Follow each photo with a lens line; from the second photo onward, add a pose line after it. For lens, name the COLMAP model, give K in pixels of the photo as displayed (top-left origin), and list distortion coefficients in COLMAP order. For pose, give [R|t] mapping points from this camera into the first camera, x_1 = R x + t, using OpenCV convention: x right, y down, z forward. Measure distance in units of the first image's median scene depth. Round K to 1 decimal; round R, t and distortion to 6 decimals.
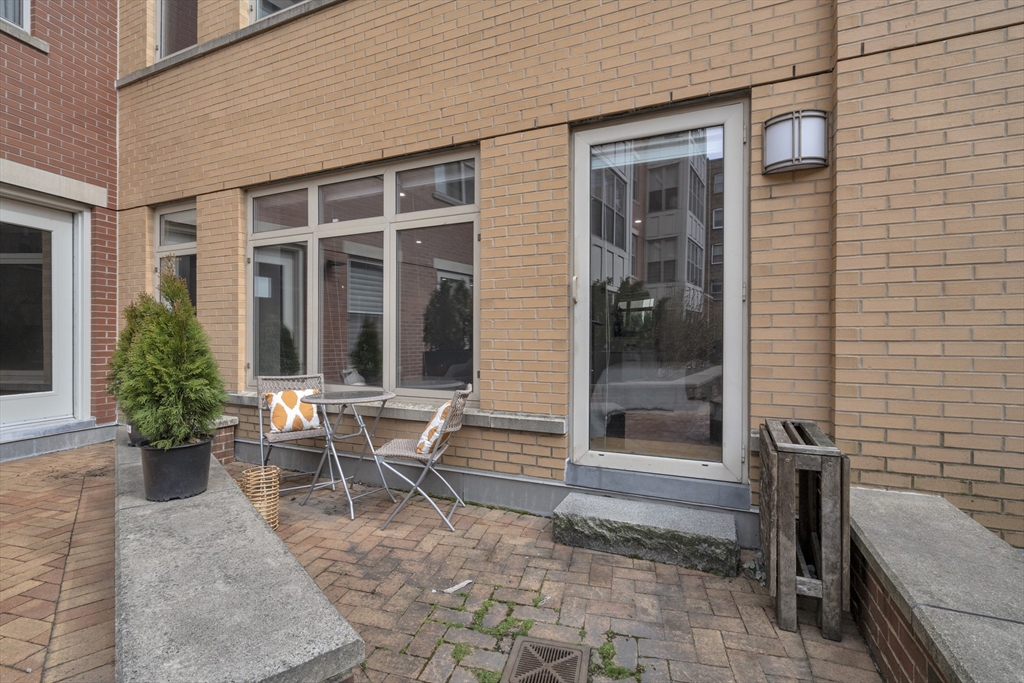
lens RADIAL K [[476.3, 0, 512.0], [0, 476.3, 341.5], [0, 0, 1]] dist [0.000889, 0.000636]
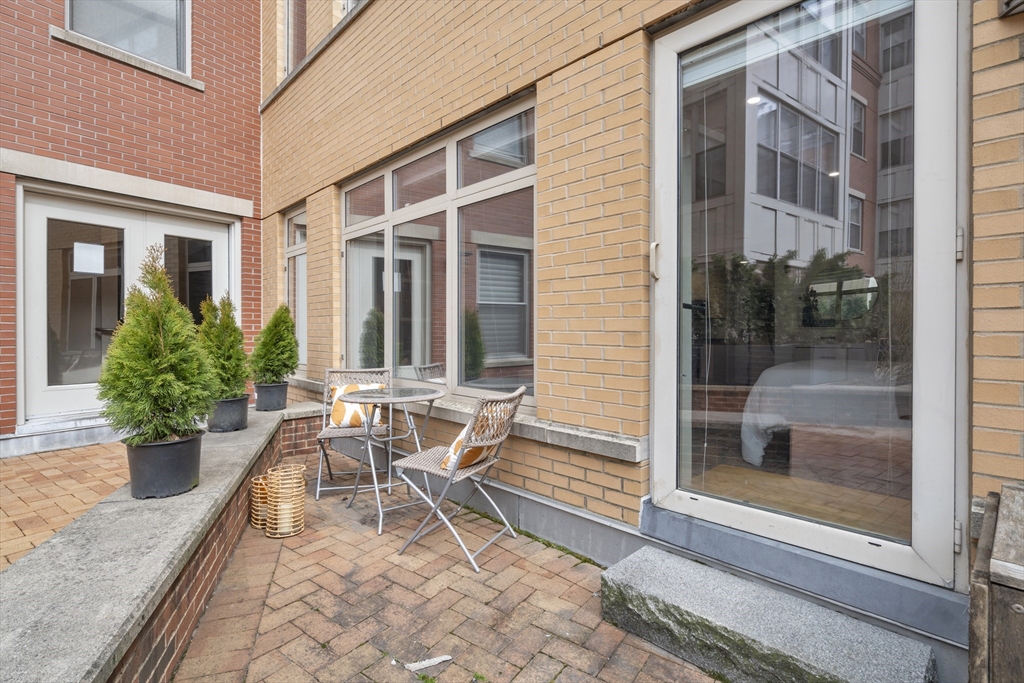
lens RADIAL K [[463.7, 0, 510.1], [0, 463.7, 332.7], [0, 0, 1]] dist [0.000140, 0.000918]
pose [[0.913754, -0.000095, -0.406267, 0.212284], [0.000494, 0.999999, 0.000878, -0.002487], [0.406267, -0.001003, 0.913754, 0.275126]]
